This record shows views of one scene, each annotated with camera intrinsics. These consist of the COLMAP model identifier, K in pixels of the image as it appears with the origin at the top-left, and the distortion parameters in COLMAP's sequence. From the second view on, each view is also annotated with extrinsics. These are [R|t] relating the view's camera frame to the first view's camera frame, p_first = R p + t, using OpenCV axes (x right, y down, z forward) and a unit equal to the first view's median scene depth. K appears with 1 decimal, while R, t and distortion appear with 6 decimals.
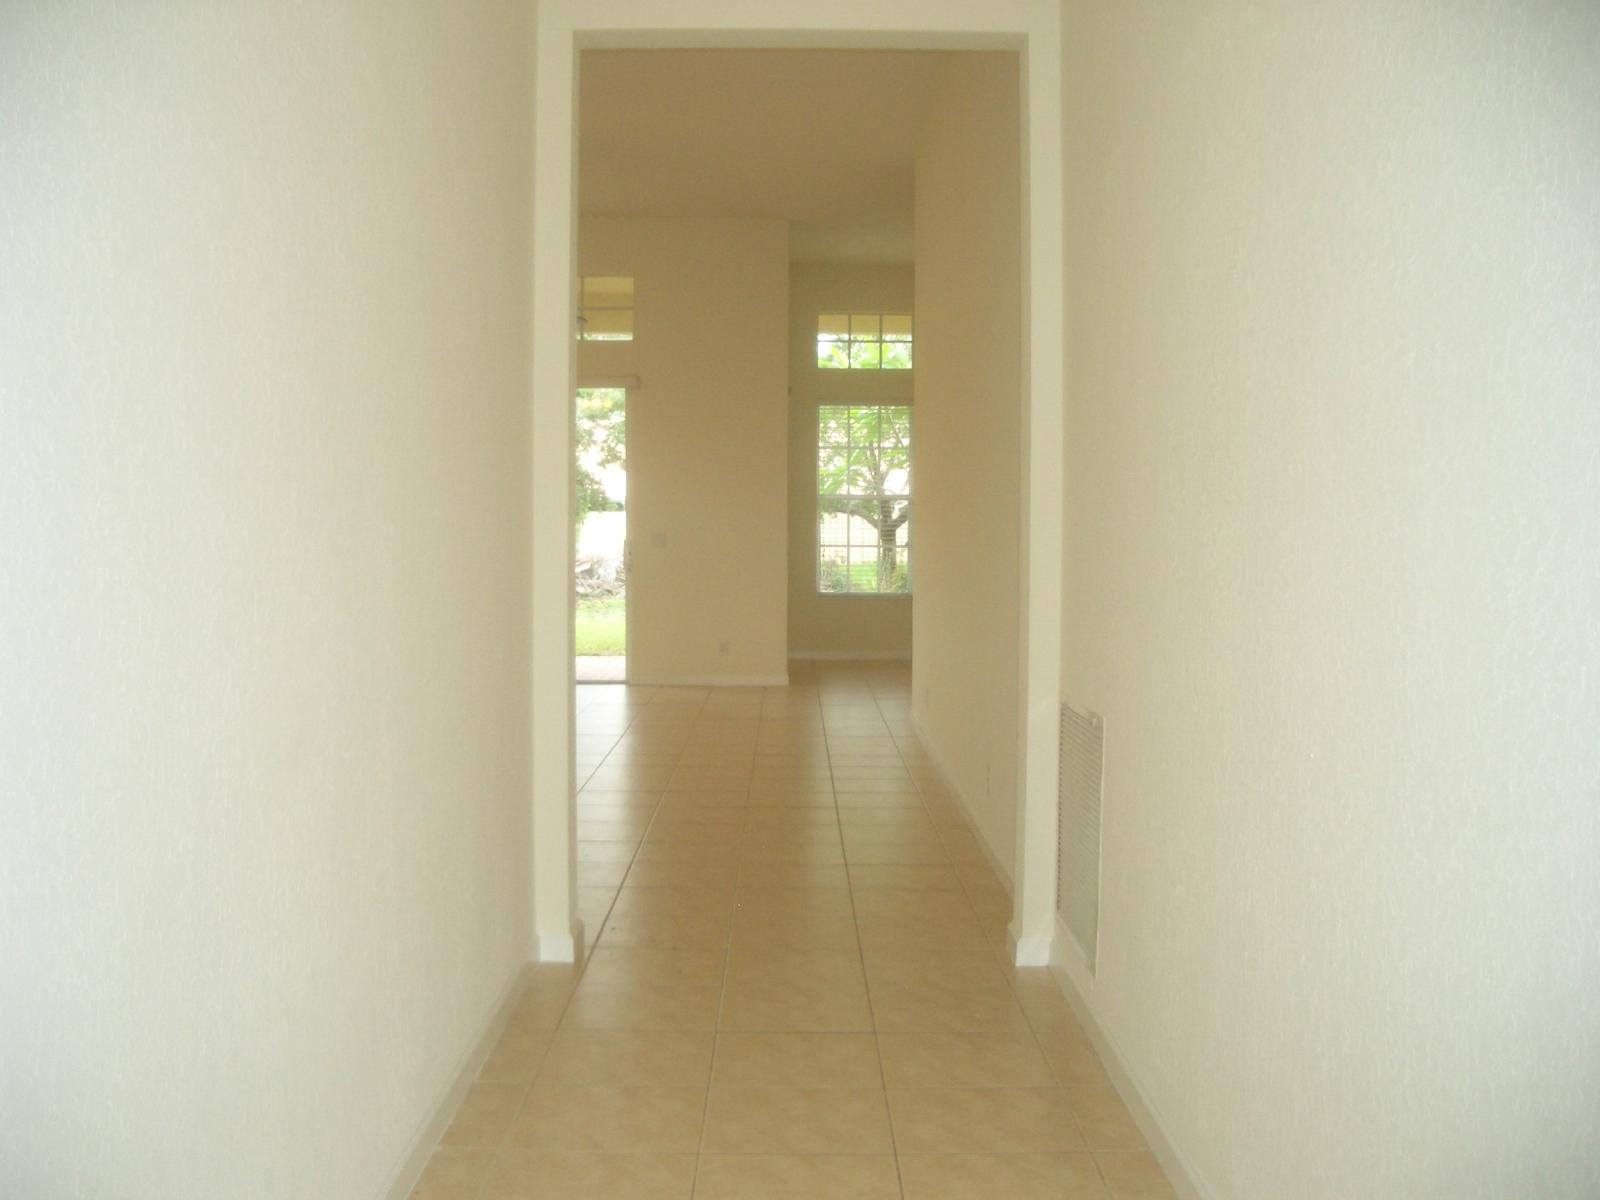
lens RADIAL K [[1585.9, 0, 800.0], [0, 1585.9, 600.0], [0, 0, 1]] dist [-0.153346, 0.016676]
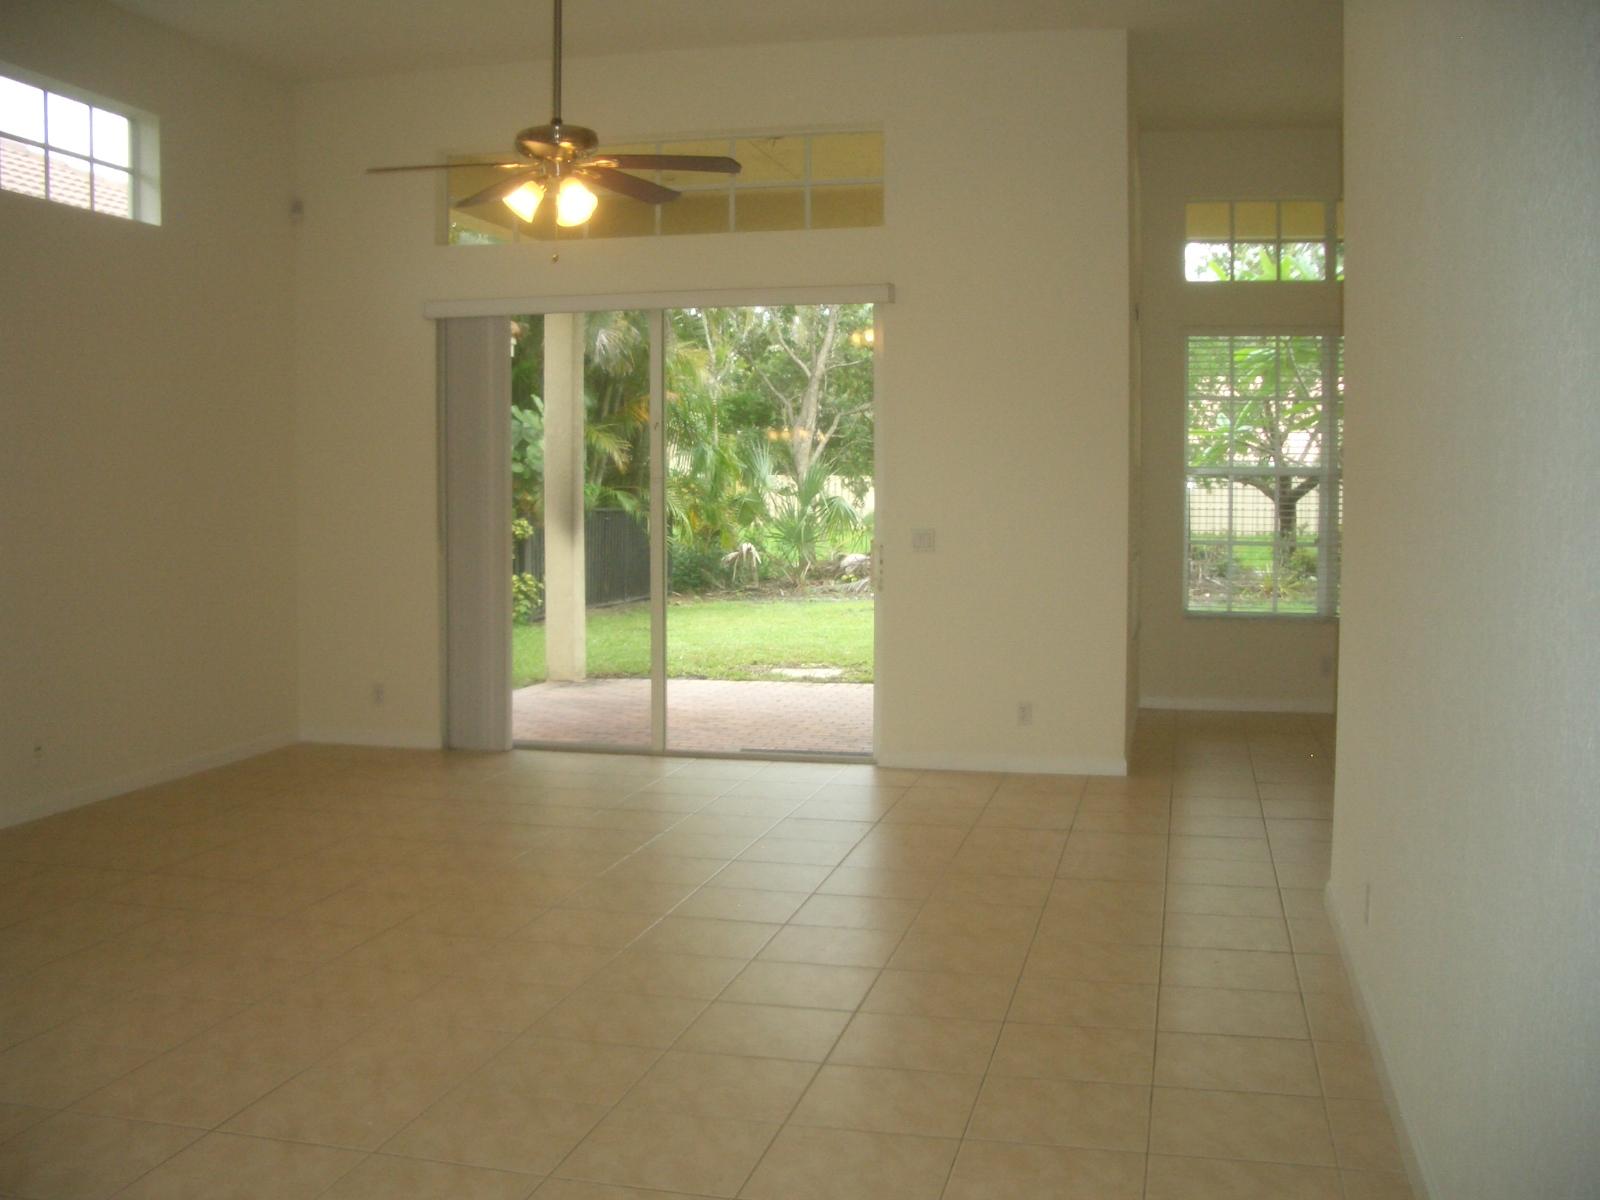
lens RADIAL K [[1585.9, 0, 800.0], [0, 1585.9, 600.0], [0, 0, 1]] dist [-0.153346, 0.016676]
pose [[0.970061, 0.010159, -0.242649, 0.011036], [-0.004556, 0.999710, 0.023641, -0.018741], [0.242819, -0.021828, 0.969826, 0.227769]]
